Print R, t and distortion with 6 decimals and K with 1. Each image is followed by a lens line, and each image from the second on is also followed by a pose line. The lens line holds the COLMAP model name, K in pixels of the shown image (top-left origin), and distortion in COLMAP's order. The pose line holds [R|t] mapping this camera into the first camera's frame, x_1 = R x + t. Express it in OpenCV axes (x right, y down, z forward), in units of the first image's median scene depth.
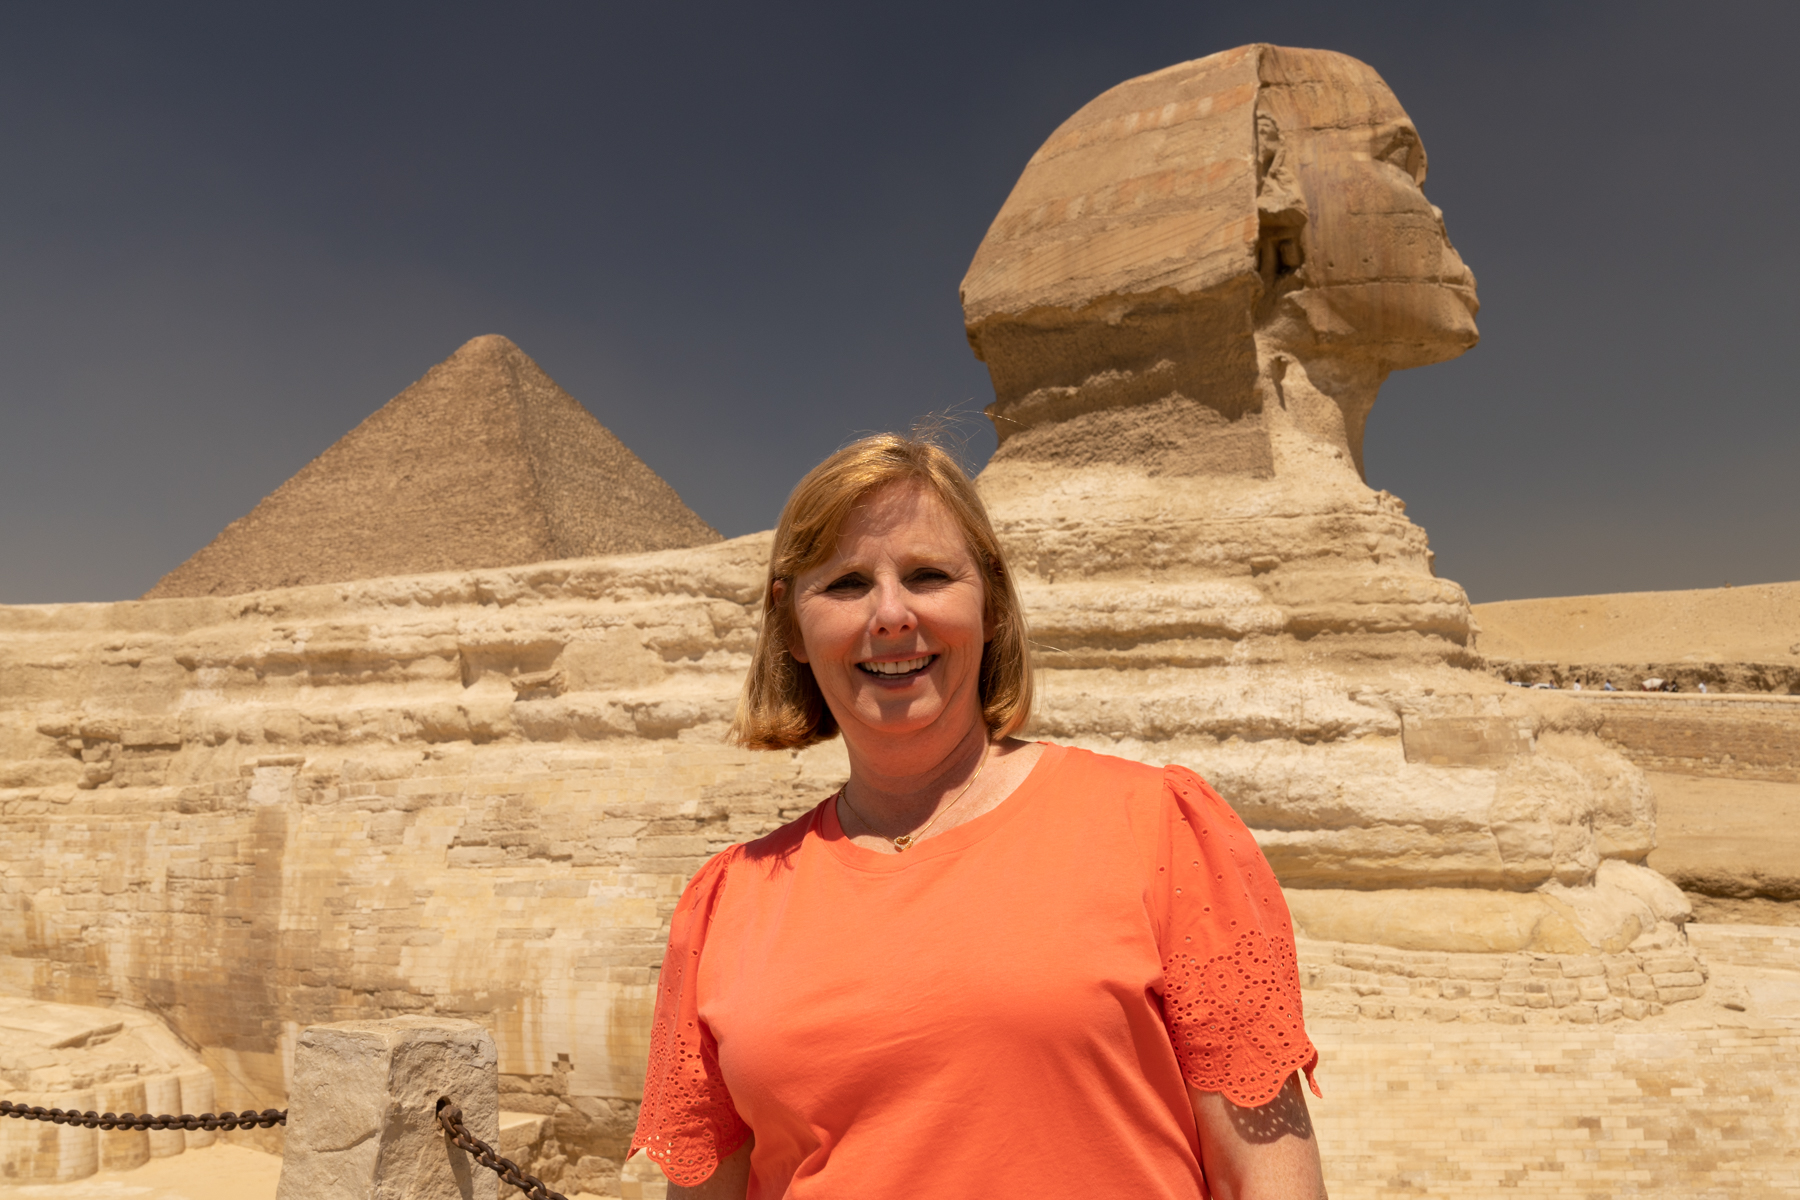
lens RADIAL K [[1471.1, 0, 881.8], [0, 1471.1, 559.4], [0, 0, 1]] dist [-0.016754, 0.000834]
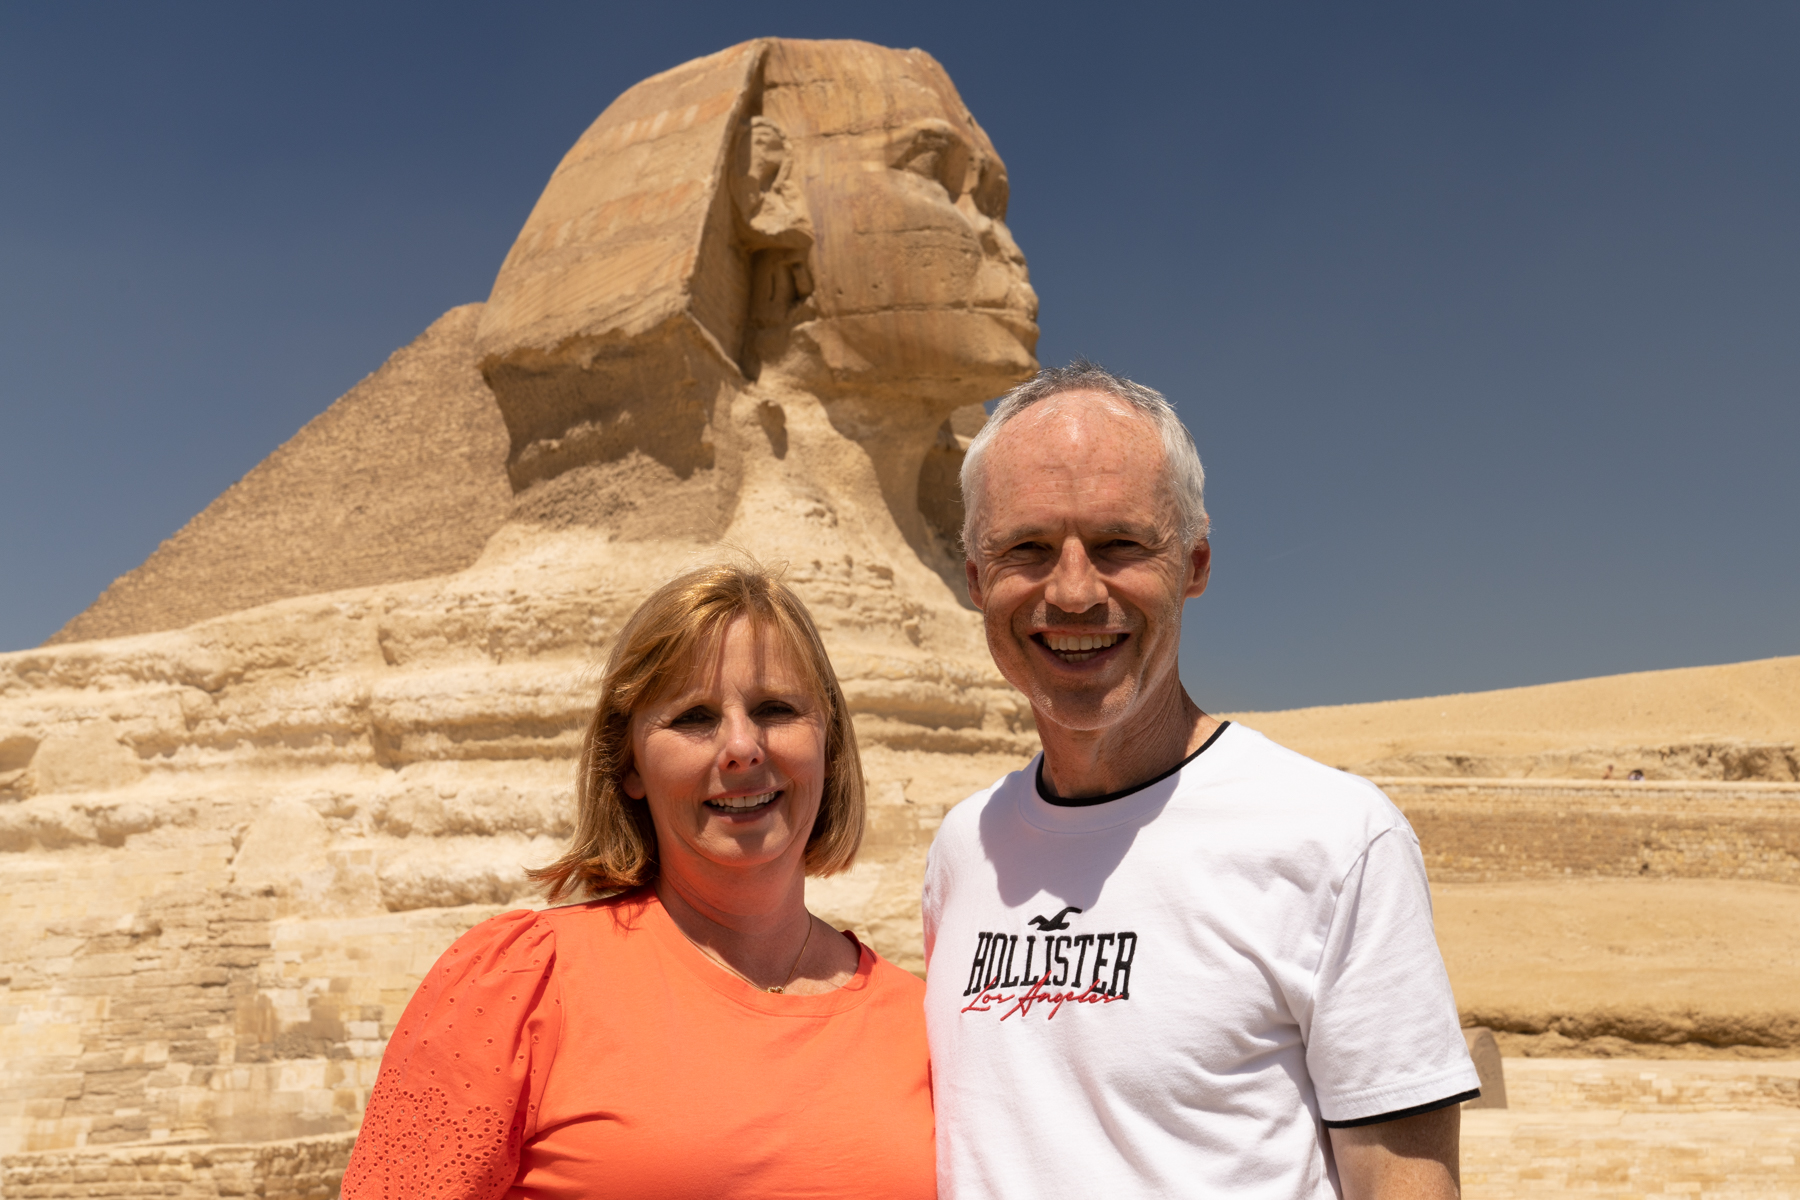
lens RADIAL K [[2108.3, 0, 901.2], [0, 2108.3, 604.1], [0, 0, 1]] dist [0.009388, 0.000000]
pose [[0.997863, -0.019910, -0.062238, 0.415175], [0.019666, 0.999796, -0.004519, -0.008984], [0.062315, 0.003286, 0.998051, -0.246433]]
